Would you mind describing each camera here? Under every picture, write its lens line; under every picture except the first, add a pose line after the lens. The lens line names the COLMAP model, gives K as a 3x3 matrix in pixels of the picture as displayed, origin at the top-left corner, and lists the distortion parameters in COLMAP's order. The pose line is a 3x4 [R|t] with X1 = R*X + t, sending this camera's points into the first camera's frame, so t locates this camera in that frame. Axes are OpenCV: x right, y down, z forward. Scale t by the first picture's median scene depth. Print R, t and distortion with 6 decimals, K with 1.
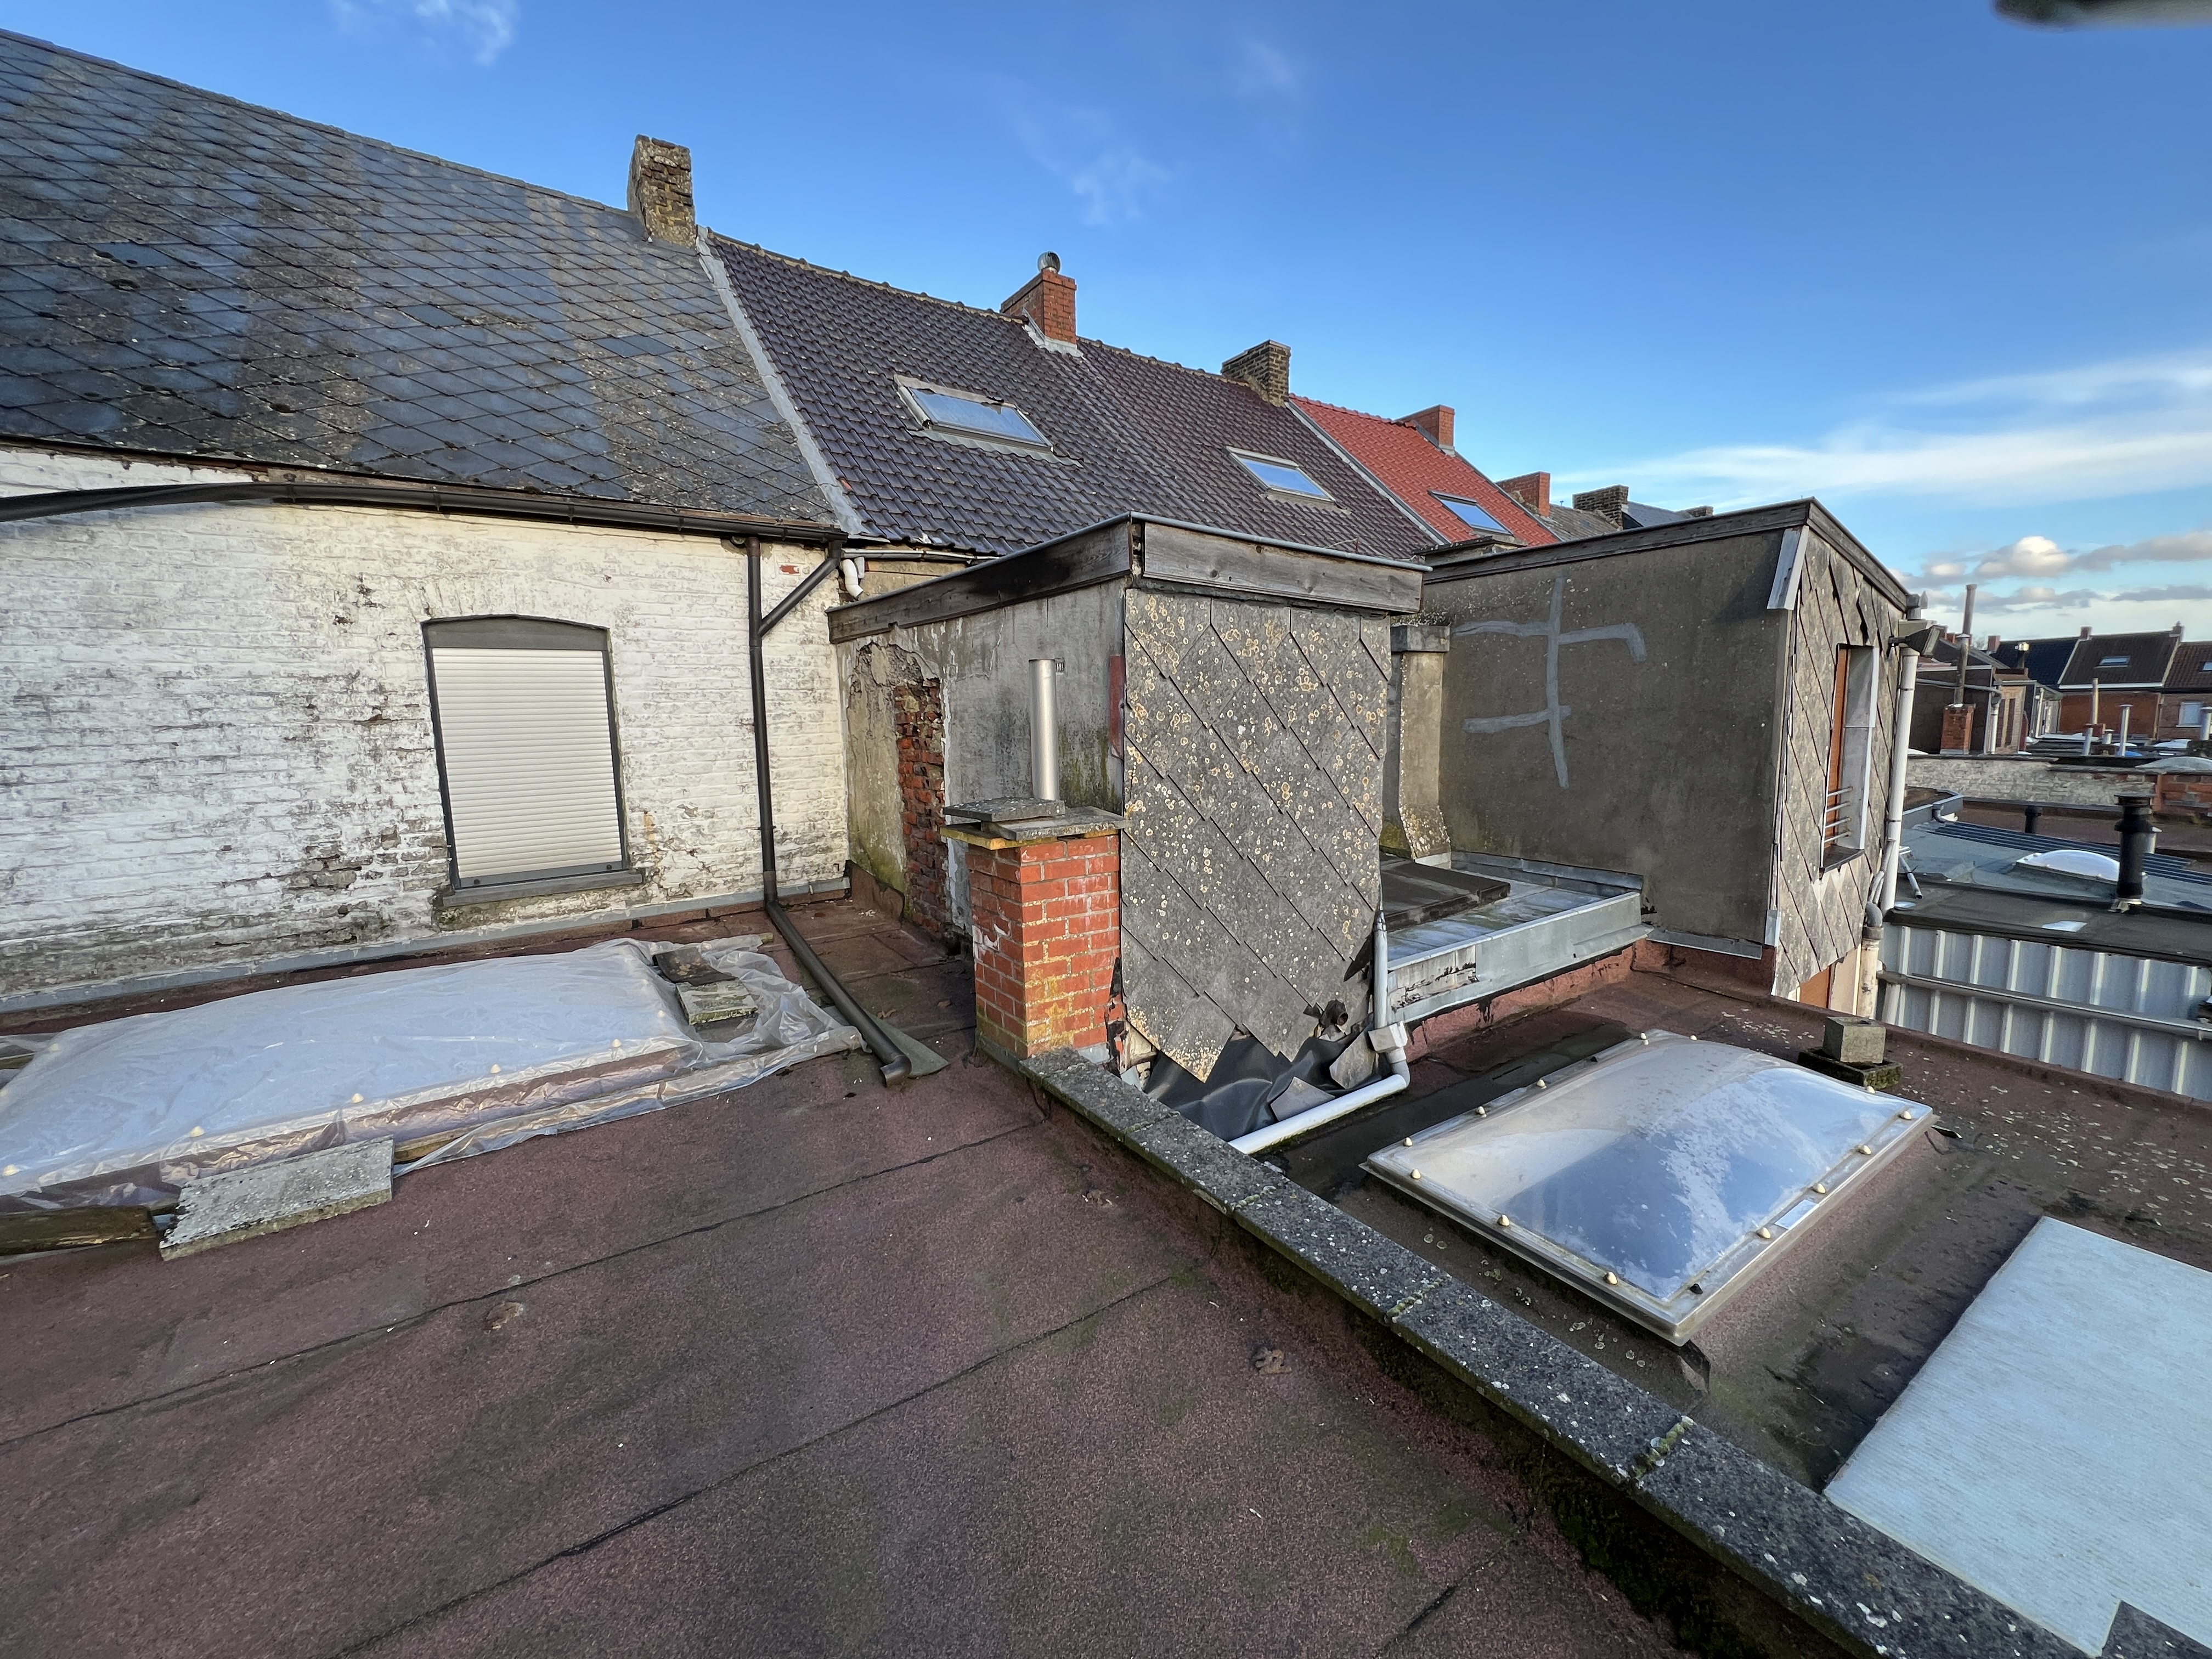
lens RADIAL K [[883.7, 0, 1102.1], [0, 883.7, 820.9], [0, 0, 1]] dist [-0.001966, -0.000091]
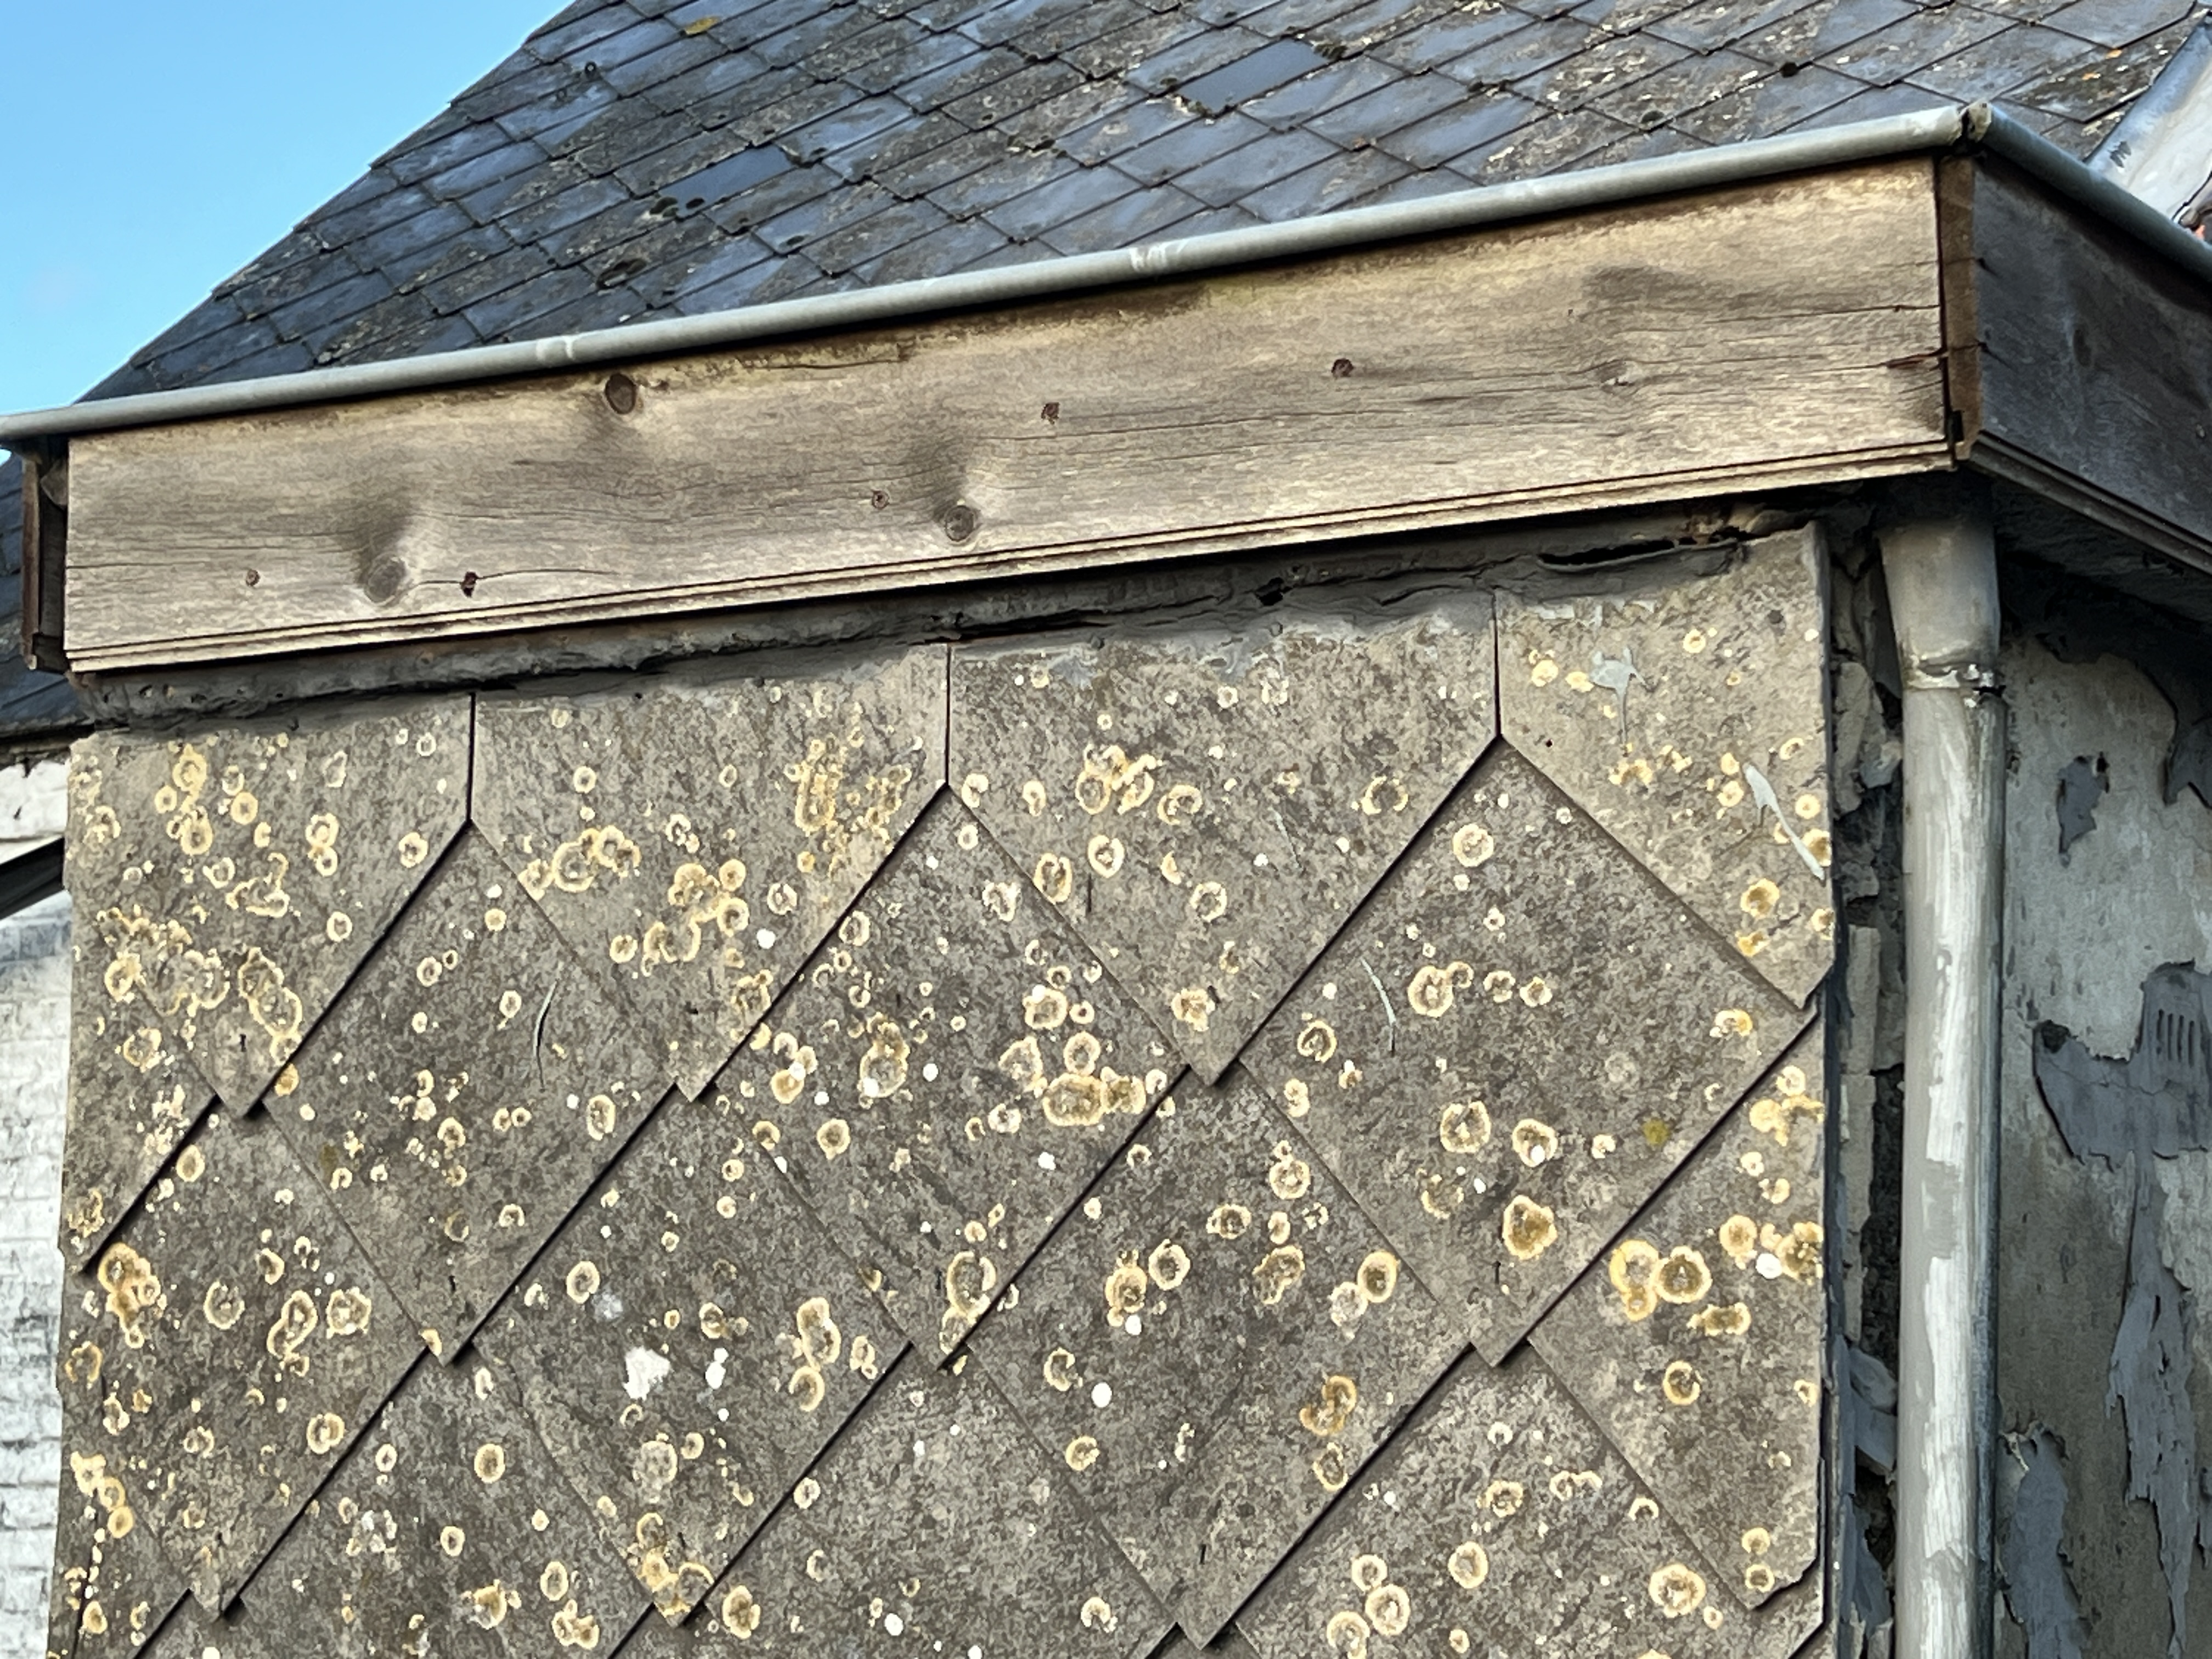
lens RADIAL K [[4410.0, 0, 1156.7], [0, 4410.0, 797.6], [0, 0, 1]] dist [0.203703, -0.619110]
pose [[0.355455, -0.127191, -0.925999, 0.871119], [-0.108707, 0.978350, -0.176110, -0.059703], [0.928350, 0.163262, 0.333933, 0.659992]]
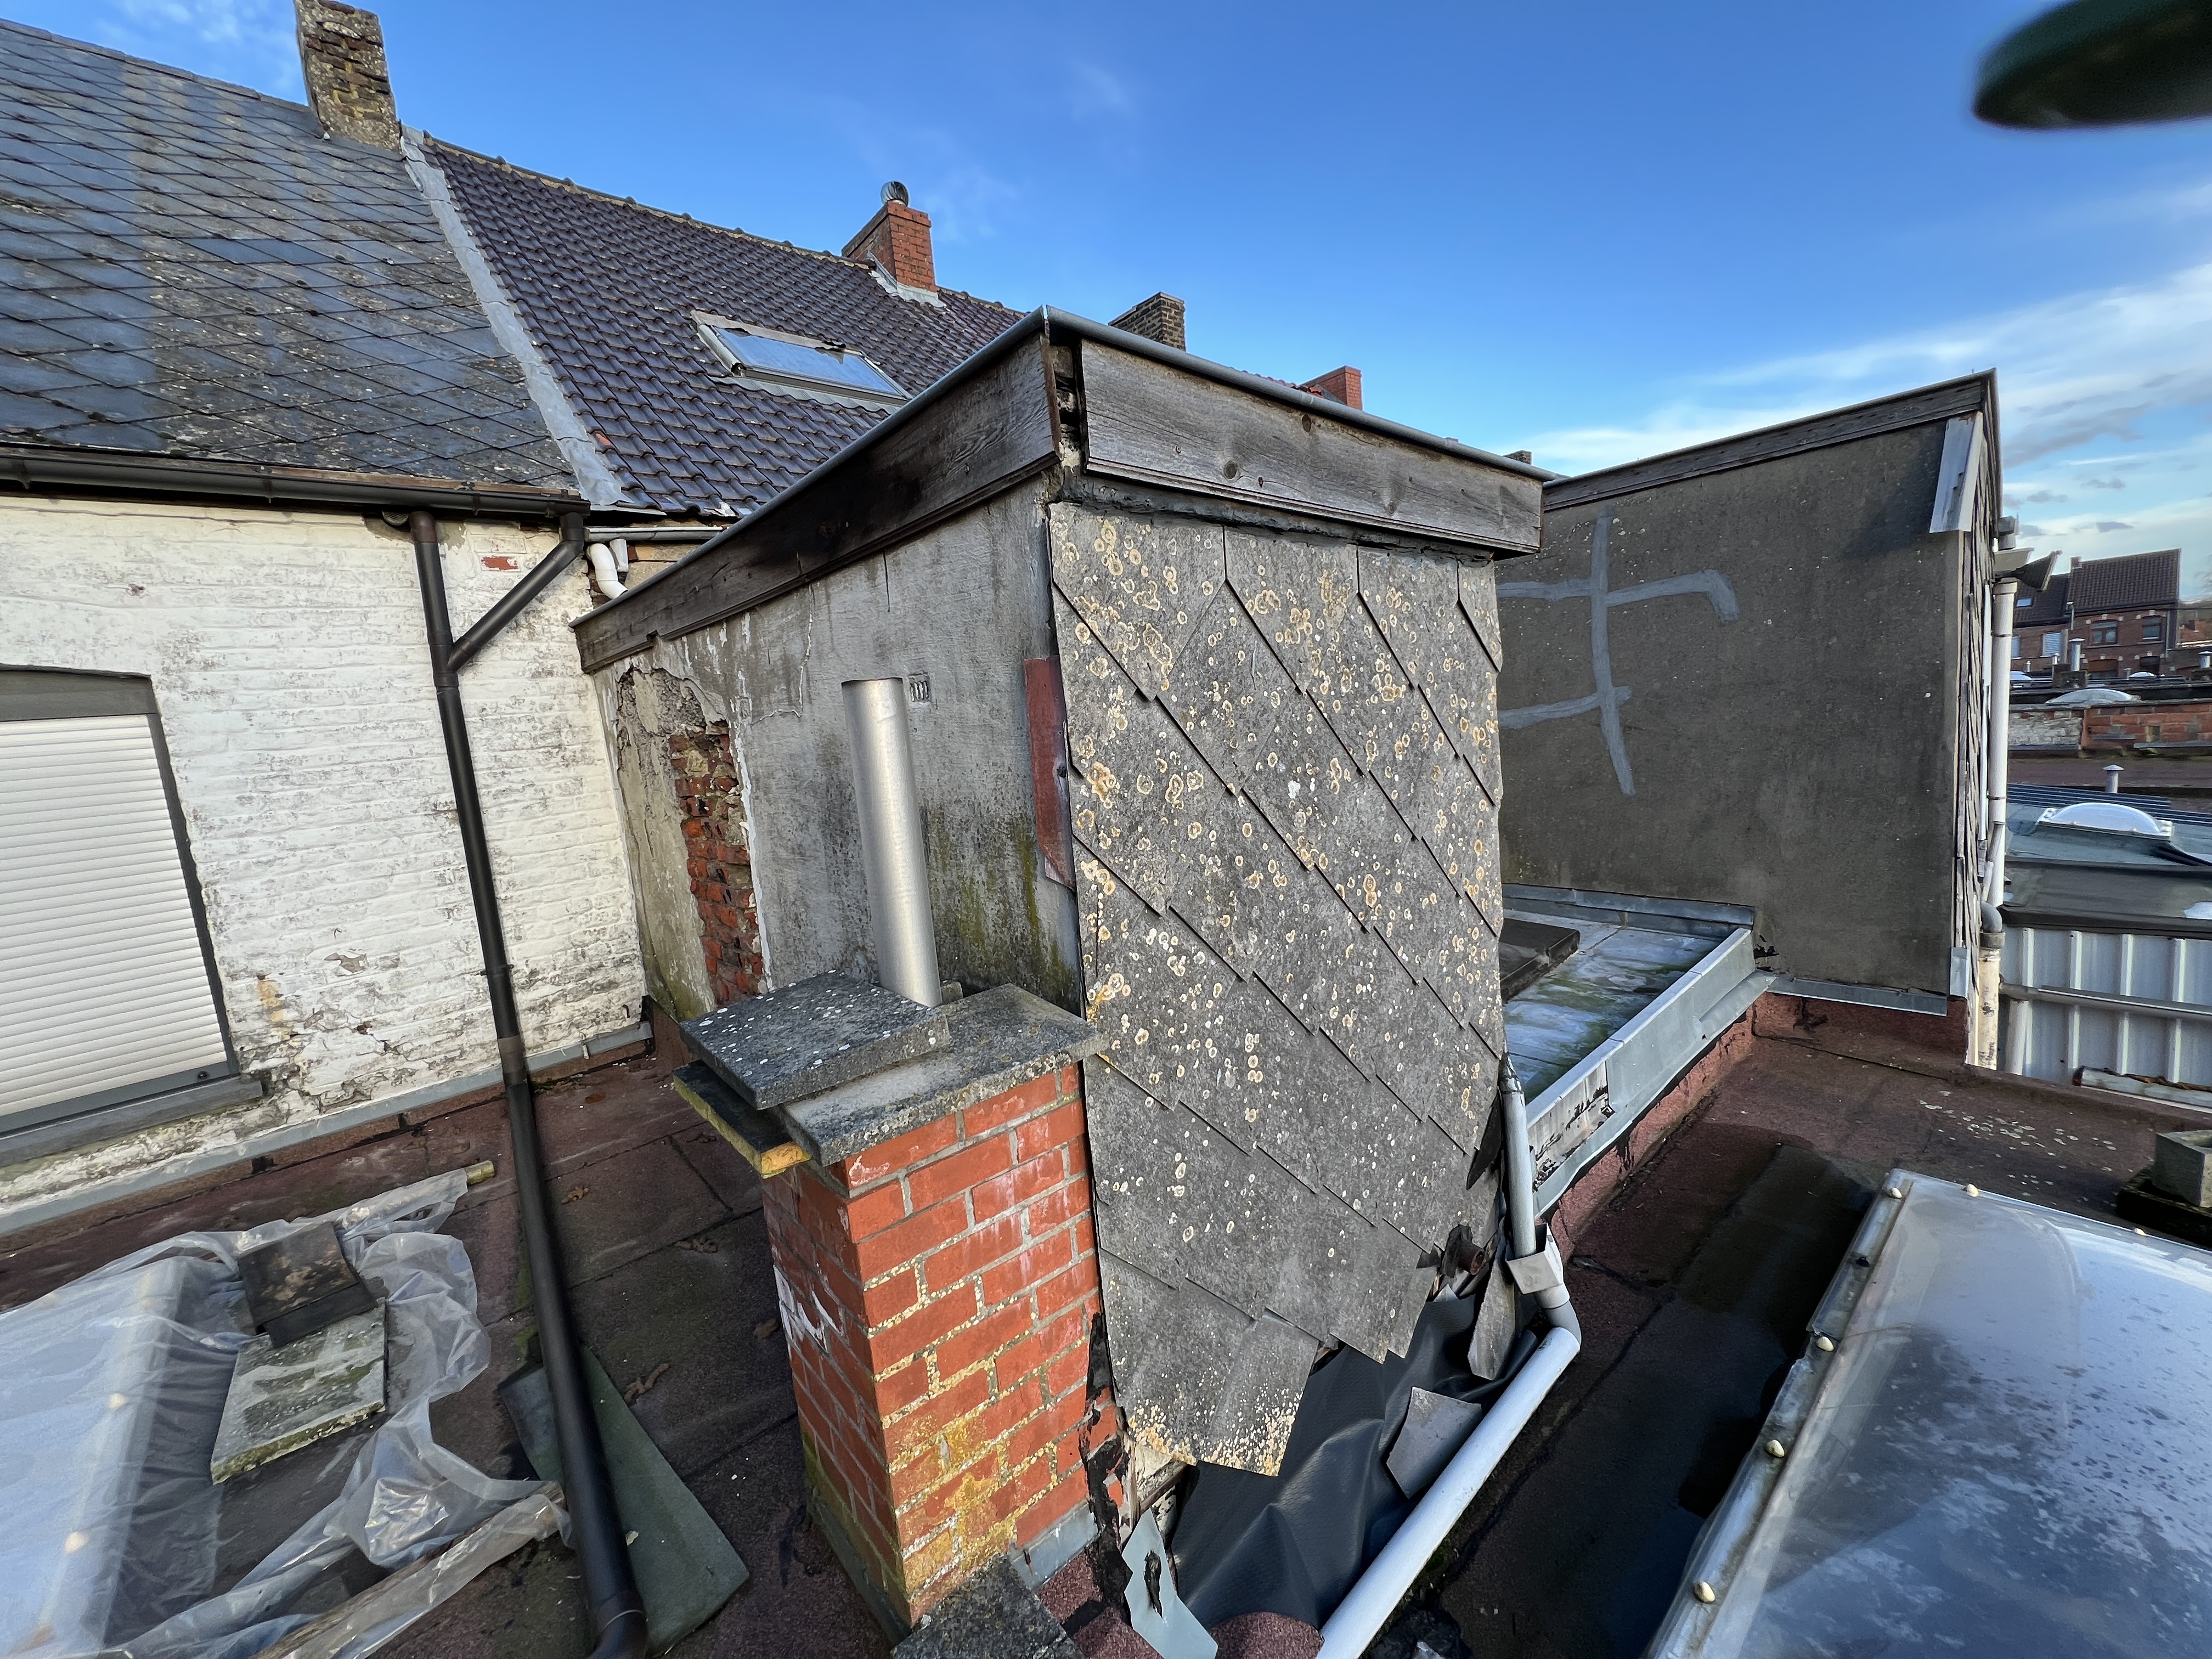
lens RADIAL K [[883.7, 0, 1102.1], [0, 883.7, 820.9], [0, 0, 1]] dist [-0.001966, -0.000091]
pose [[0.991213, -0.087219, 0.099443, -0.002336], [0.087744, 0.996143, -0.000906, -0.079662], [-0.098980, 0.009623, 0.995043, 0.429804]]
